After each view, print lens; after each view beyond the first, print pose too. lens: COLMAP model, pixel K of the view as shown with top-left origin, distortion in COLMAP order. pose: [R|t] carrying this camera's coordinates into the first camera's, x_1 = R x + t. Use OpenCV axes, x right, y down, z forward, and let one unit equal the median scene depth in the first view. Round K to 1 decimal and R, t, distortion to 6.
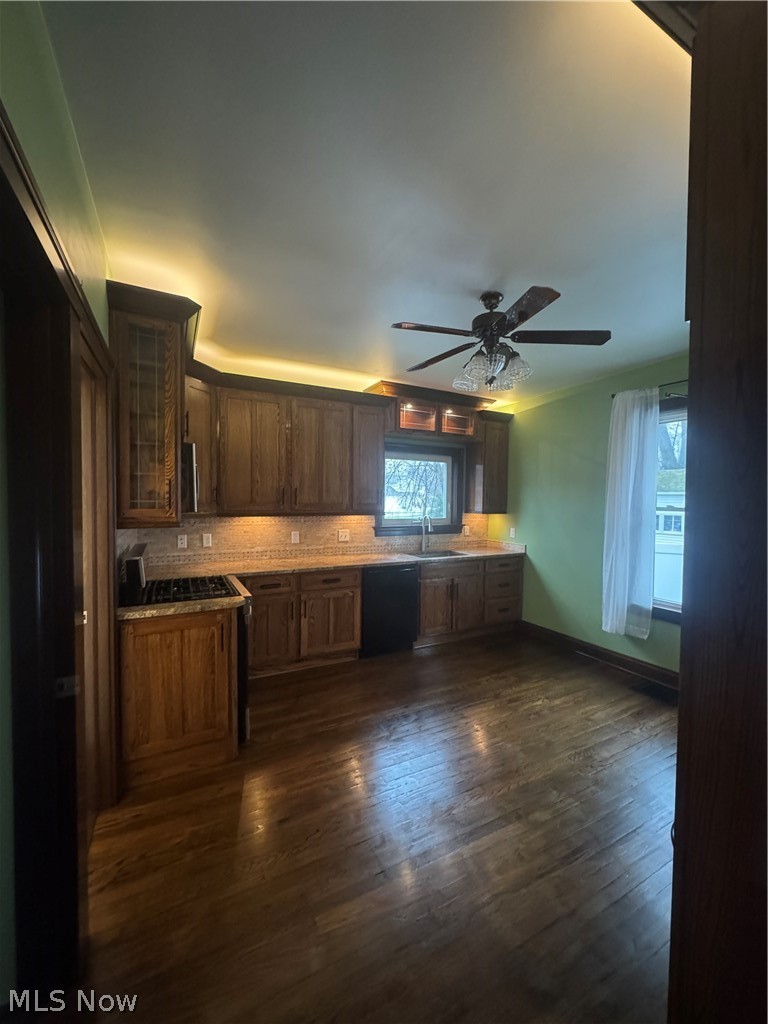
lens RADIAL K [[406.4, 0, 394.8], [0, 406.4, 510.4], [0, 0, 1]] dist [-0.003643, -0.000183]
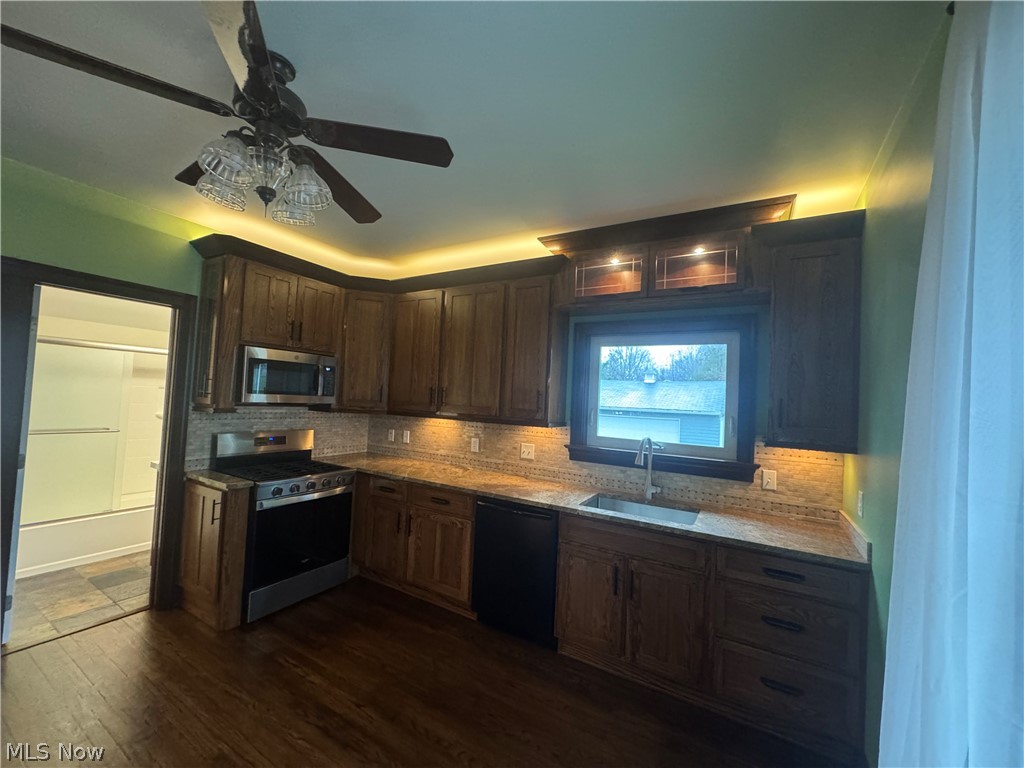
lens RADIAL K [[406.4, 0, 512.0], [0, 406.4, 384.0], [0, 0, 1]] dist [-0.003643, -0.000183]
pose [[0.515743, -0.018154, -0.856551, 0.521858], [-0.065085, 0.996056, -0.060299, -0.016585], [0.854268, 0.086847, 0.512527, 0.580237]]
